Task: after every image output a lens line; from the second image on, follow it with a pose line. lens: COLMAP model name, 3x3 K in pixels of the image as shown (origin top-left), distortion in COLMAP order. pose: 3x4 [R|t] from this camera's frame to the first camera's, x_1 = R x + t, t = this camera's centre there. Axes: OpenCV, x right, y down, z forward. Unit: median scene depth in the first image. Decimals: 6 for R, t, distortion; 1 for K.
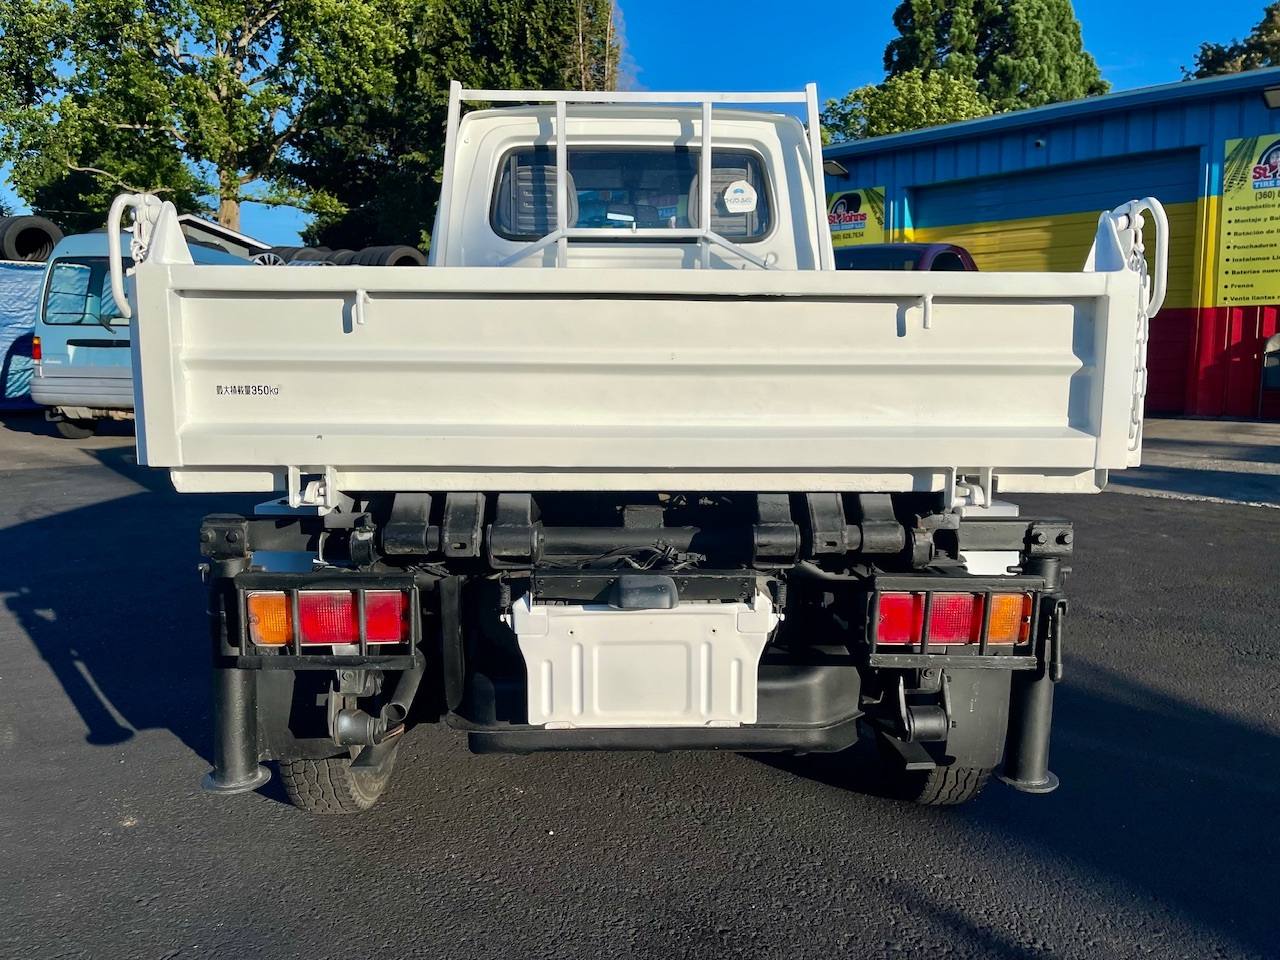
lens RADIAL K [[974.4, 0, 652.0], [0, 974.4, 495.2], [0, 0, 1]] dist [0.075575, -0.100788]
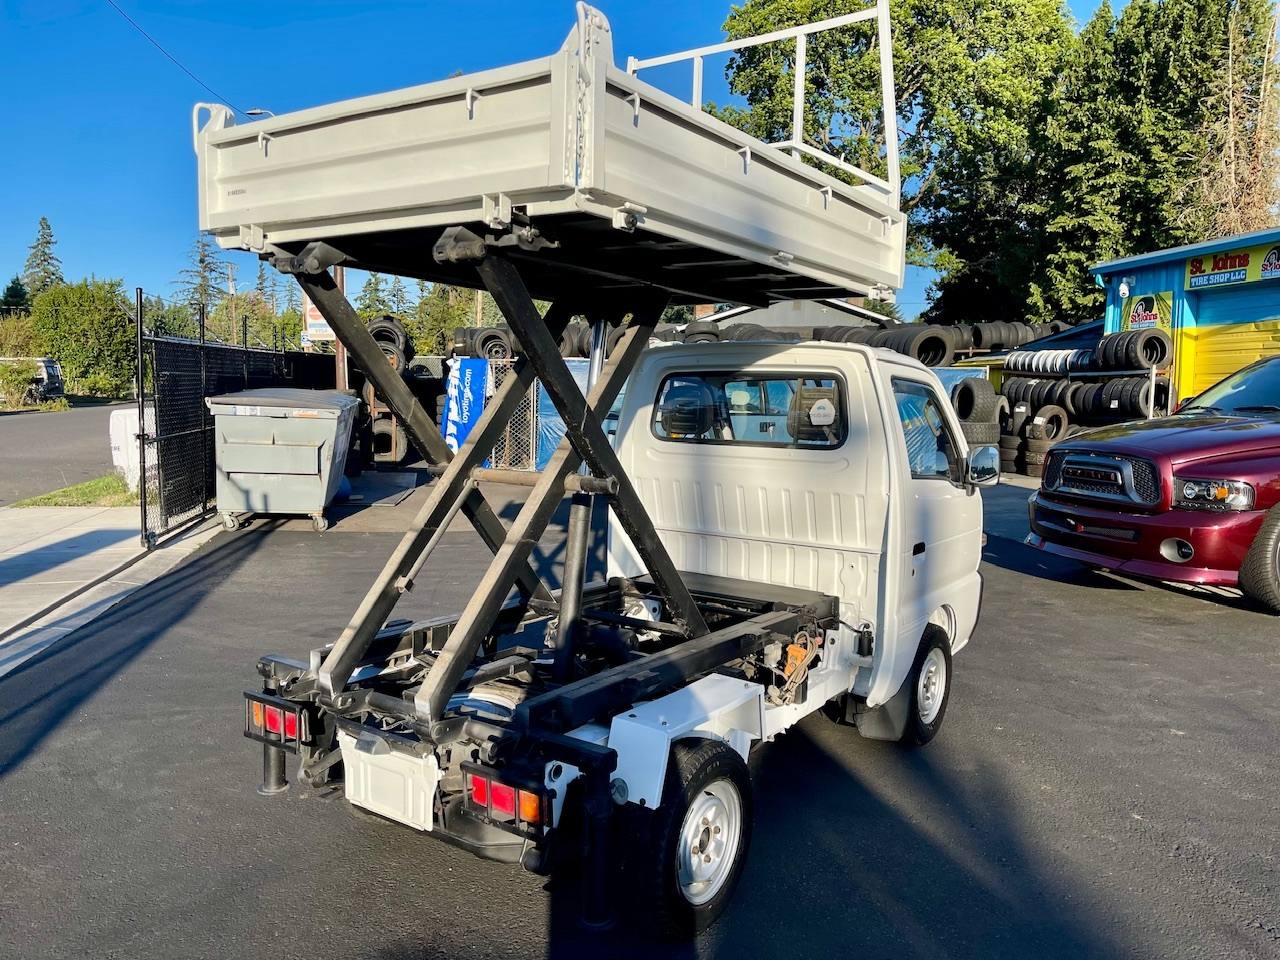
lens RADIAL K [[974.4, 0, 642.5], [0, 974.4, 503.6], [0, 0, 1]] dist [0.075575, -0.100788]
pose [[0.803899, 0.077397, -0.589709, 0.372677], [-0.095935, 0.995388, -0.000138, -0.101048], [0.586978, 0.056685, 0.807616, -0.056431]]
